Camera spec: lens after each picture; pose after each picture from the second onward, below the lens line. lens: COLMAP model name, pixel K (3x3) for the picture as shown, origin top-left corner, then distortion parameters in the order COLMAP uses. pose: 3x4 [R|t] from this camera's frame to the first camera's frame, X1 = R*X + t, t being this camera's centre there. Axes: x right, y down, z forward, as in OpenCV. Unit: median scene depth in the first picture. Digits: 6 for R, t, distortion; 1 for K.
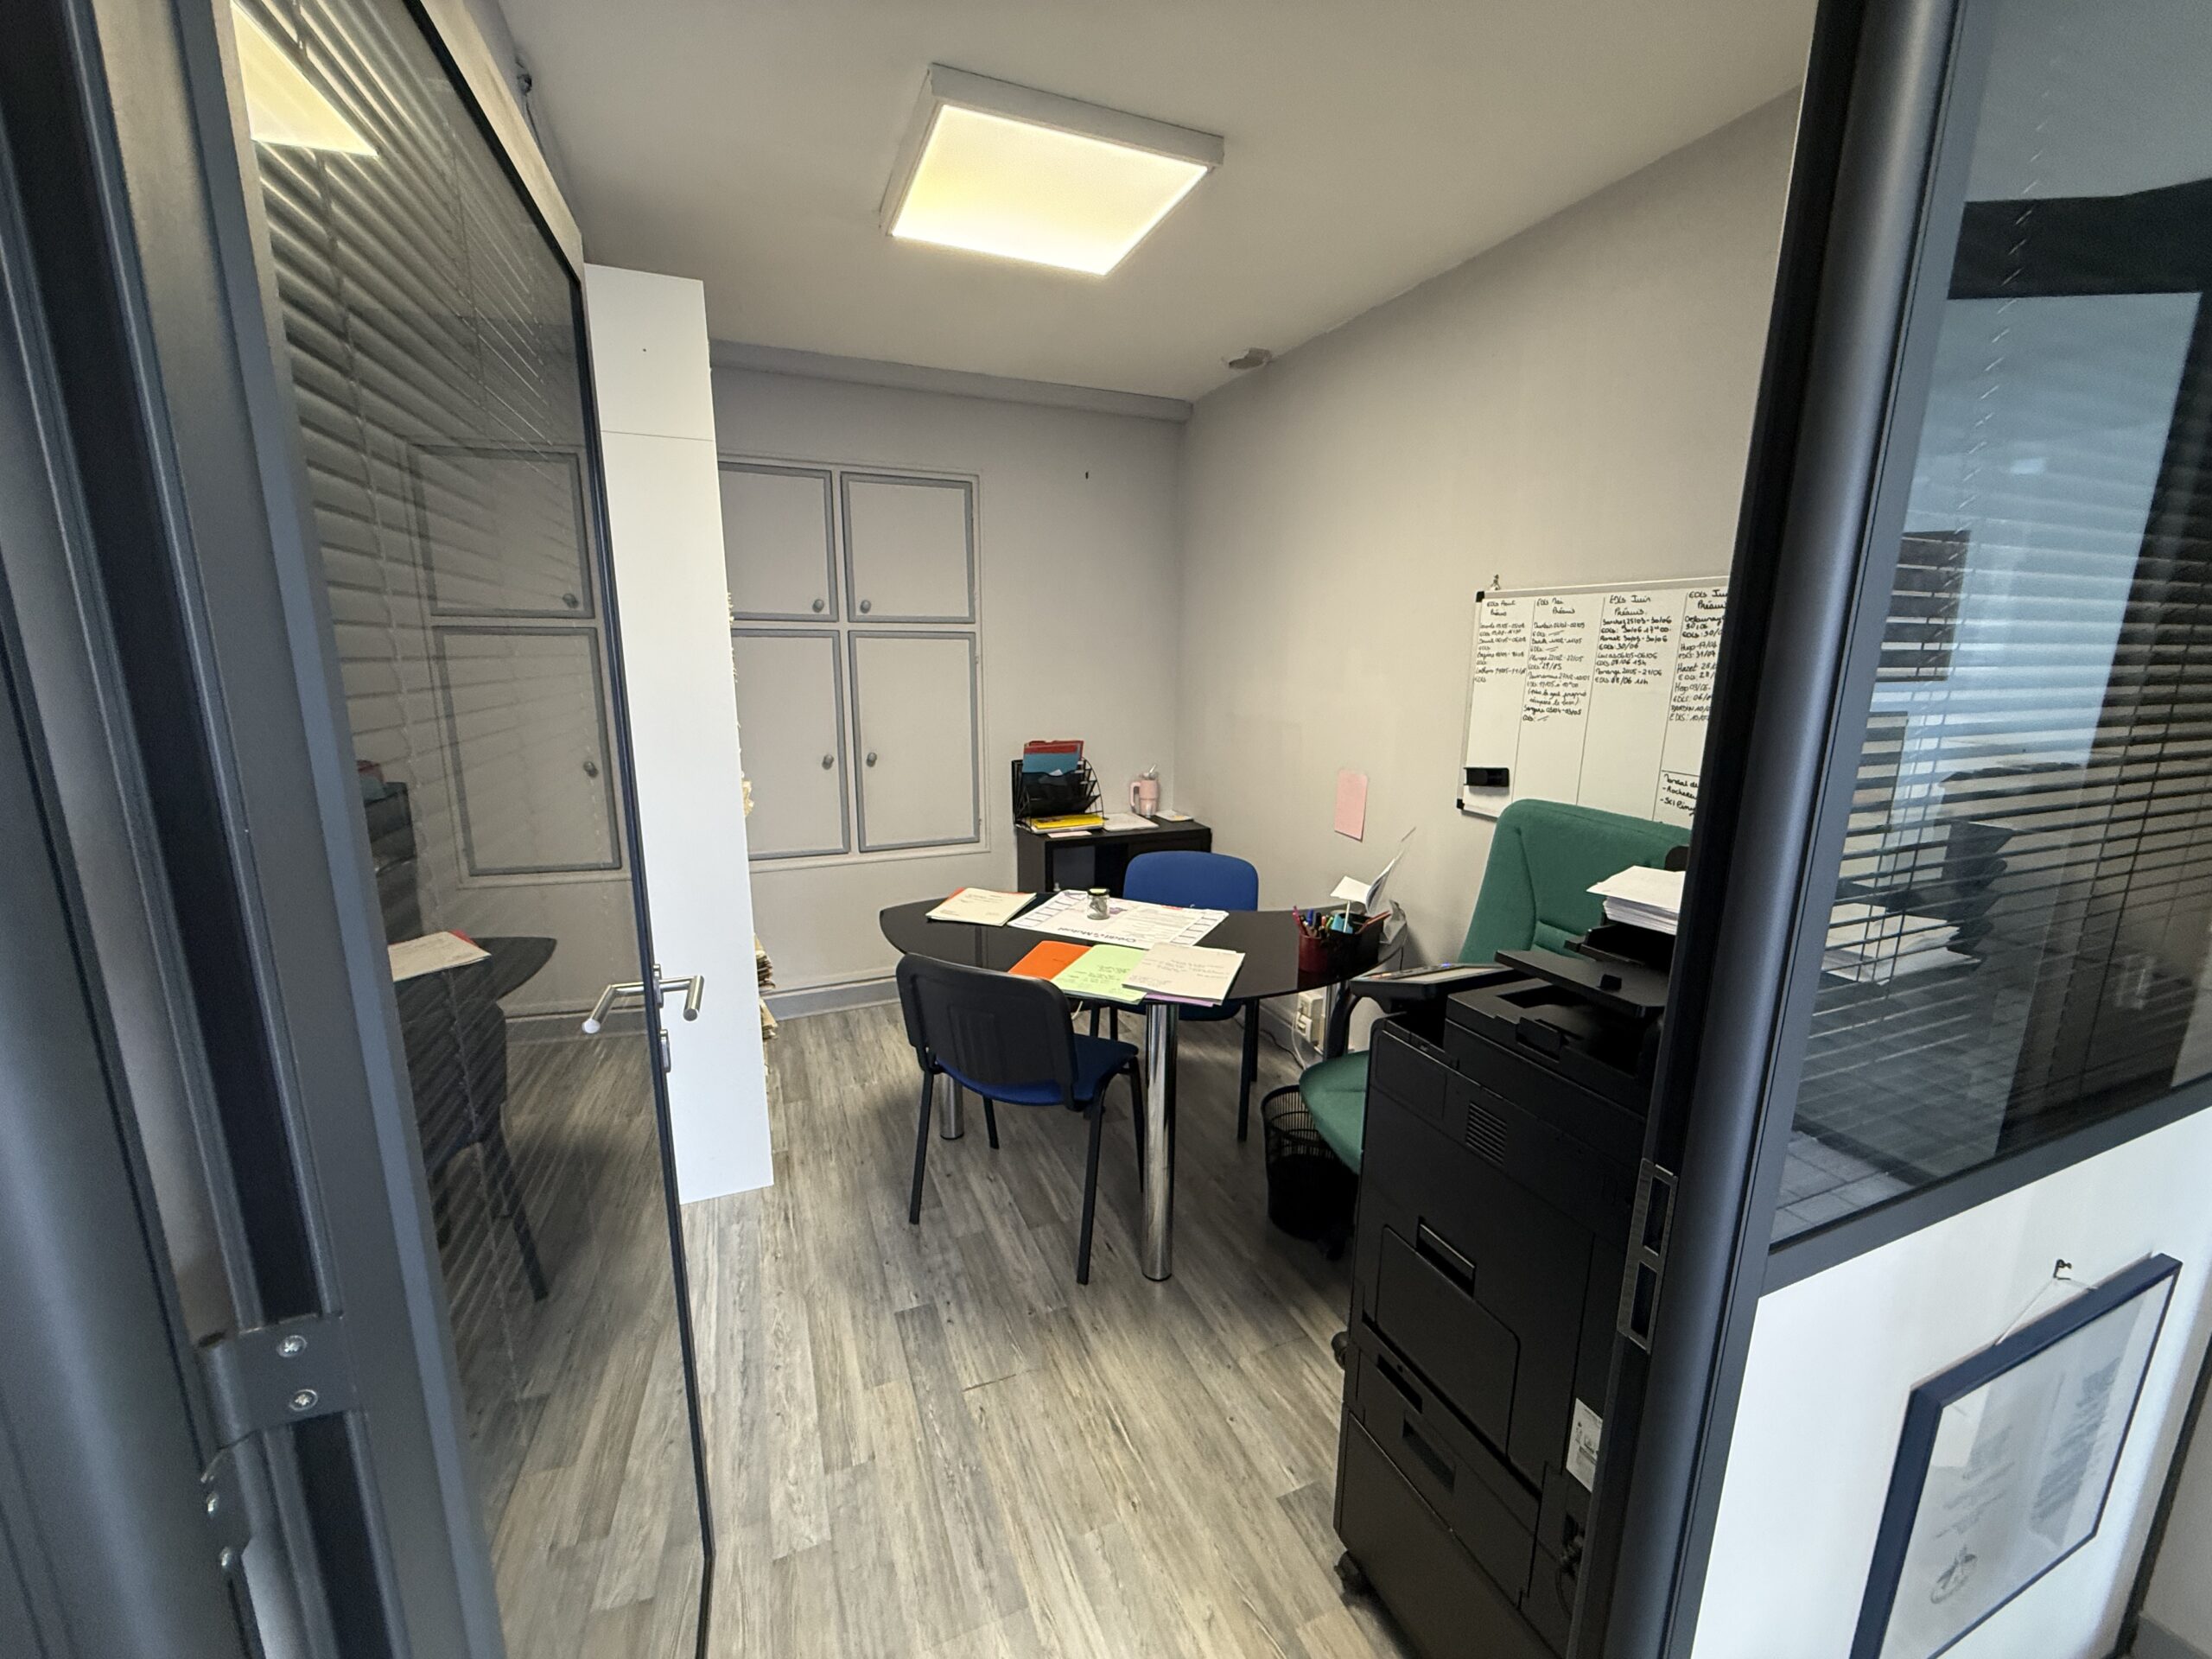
lens RADIAL K [[877.7, 0, 1106.2], [0, 877.7, 830.9], [0, 0, 1]] dist [-0.000334, -0.000212]
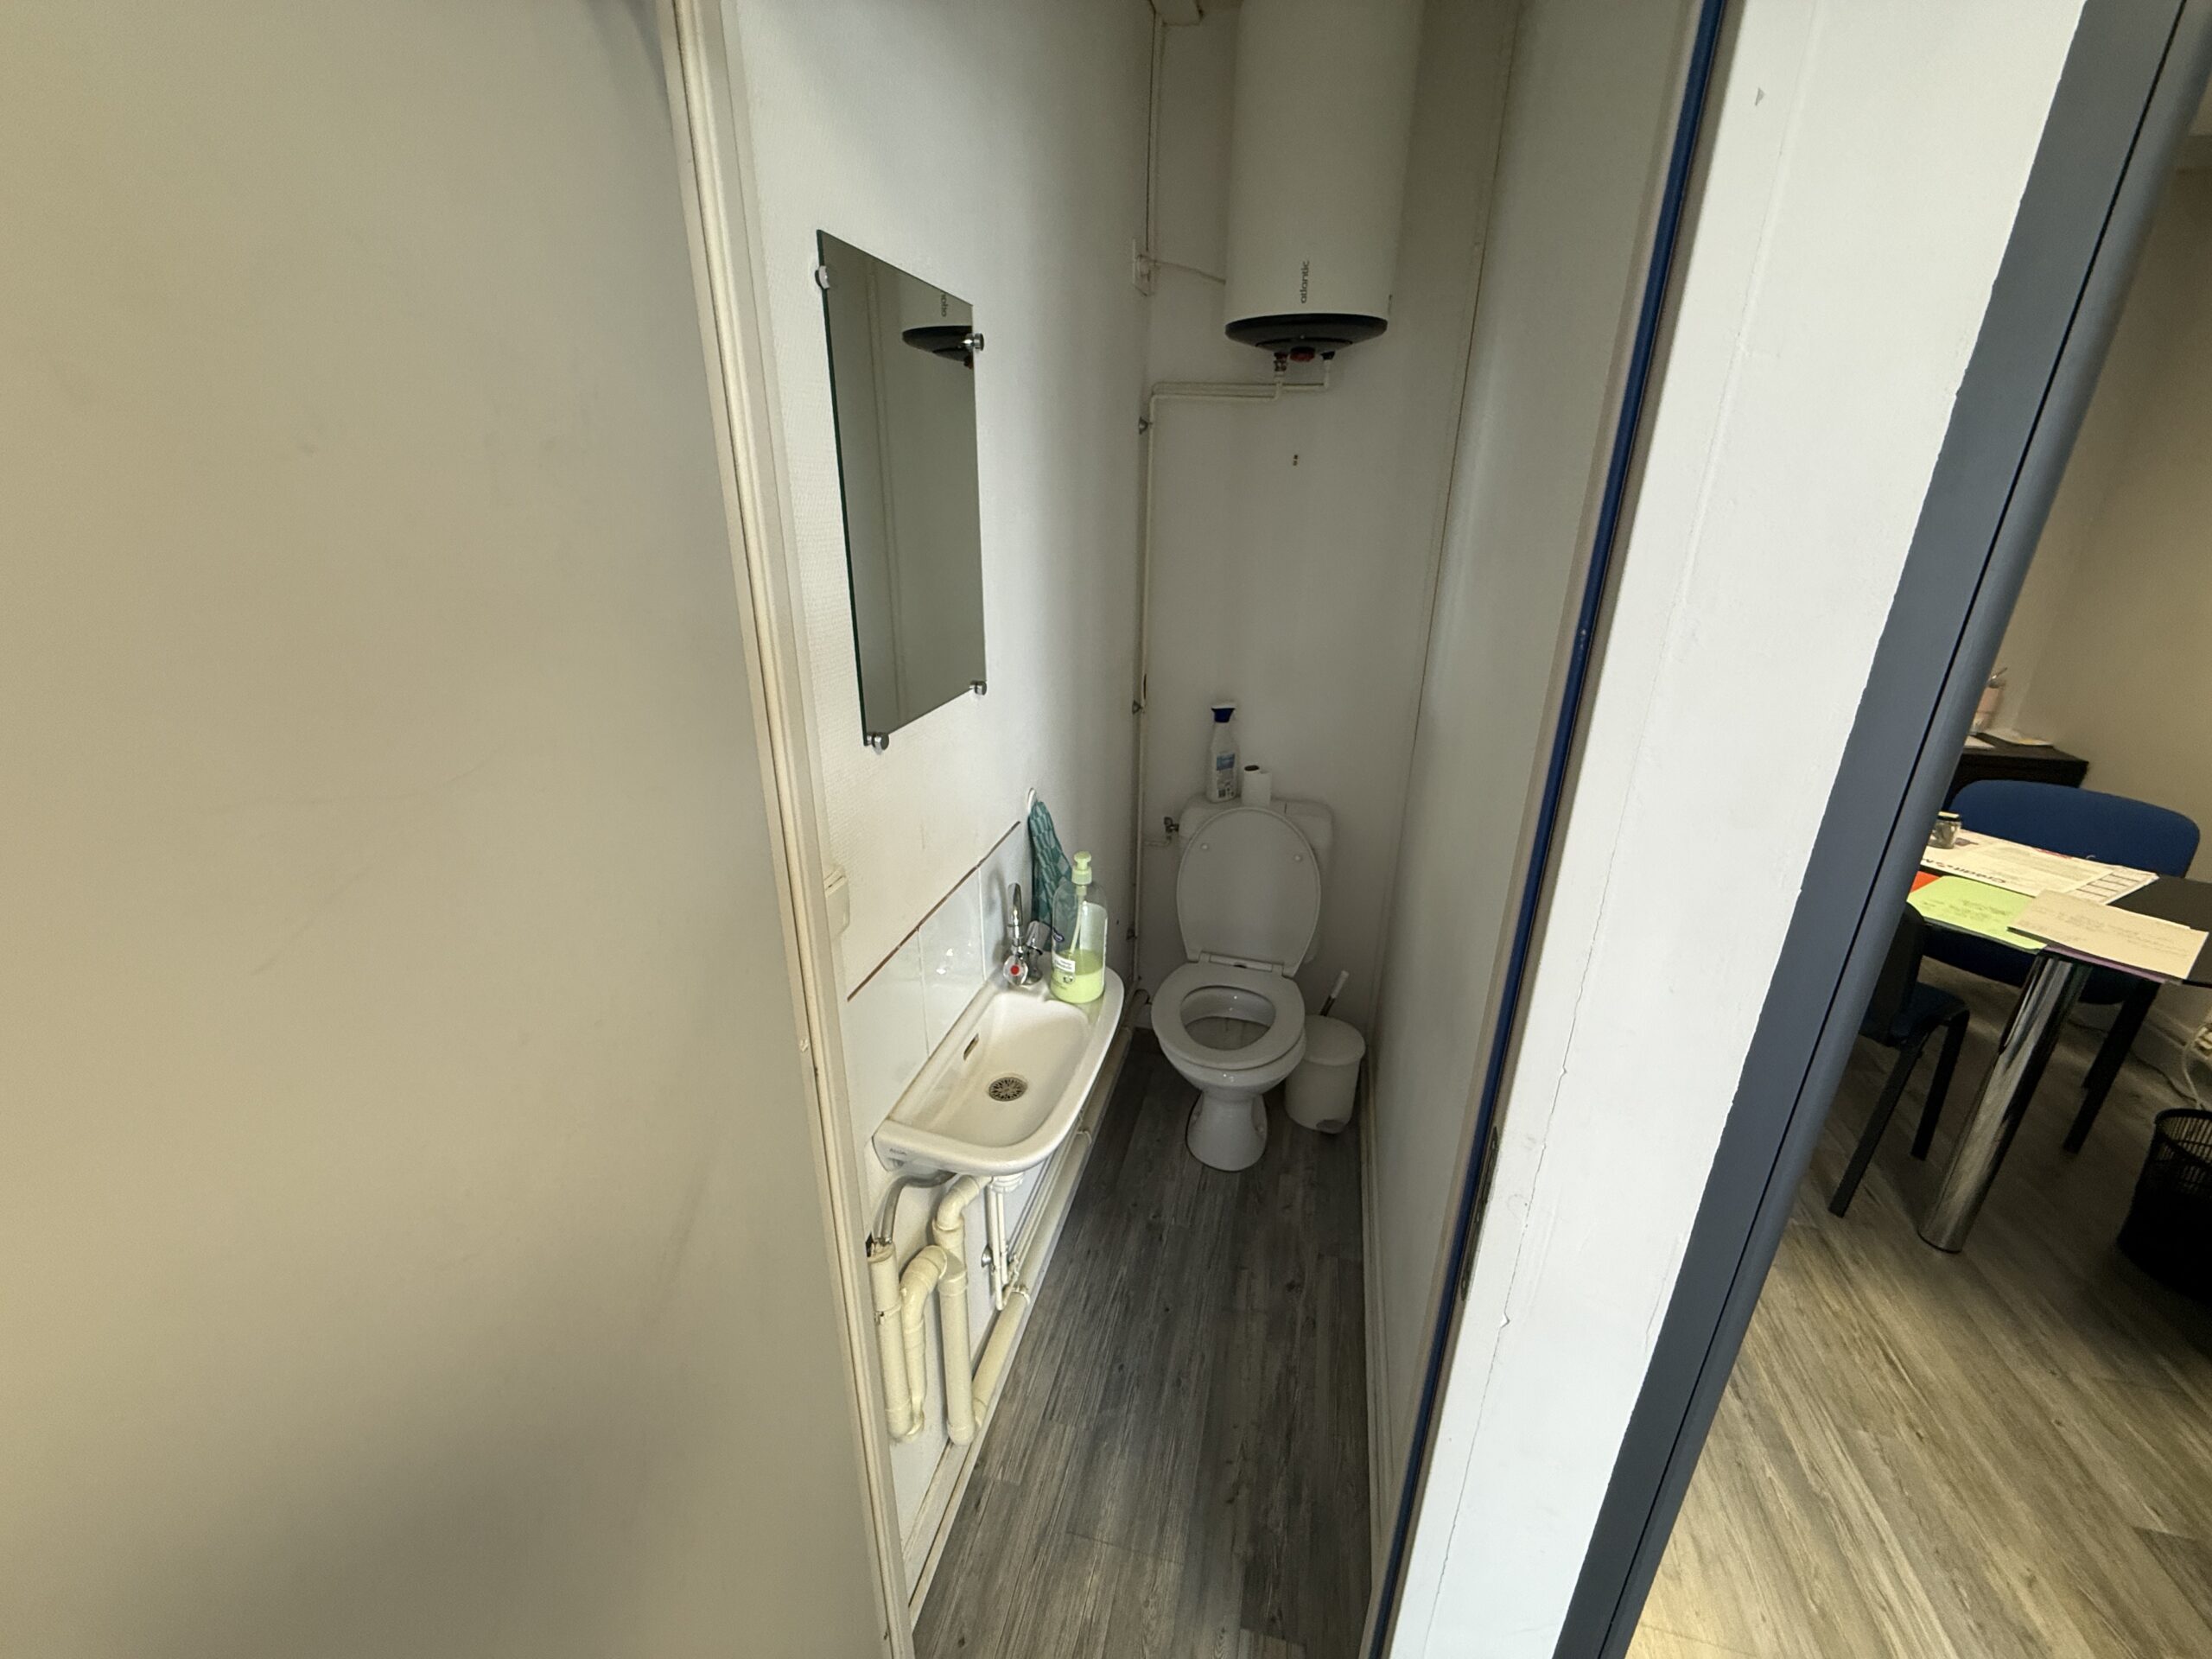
lens RADIAL K [[877.7, 0, 1098.7], [0, 877.7, 827.9], [0, 0, 1]] dist [-0.000334, -0.000212]
pose [[0.796351, 0.208726, -0.567678, -0.234386], [-0.120954, 0.974566, 0.188655, 0.025765], [0.592617, -0.081572, 0.801343, -0.226575]]
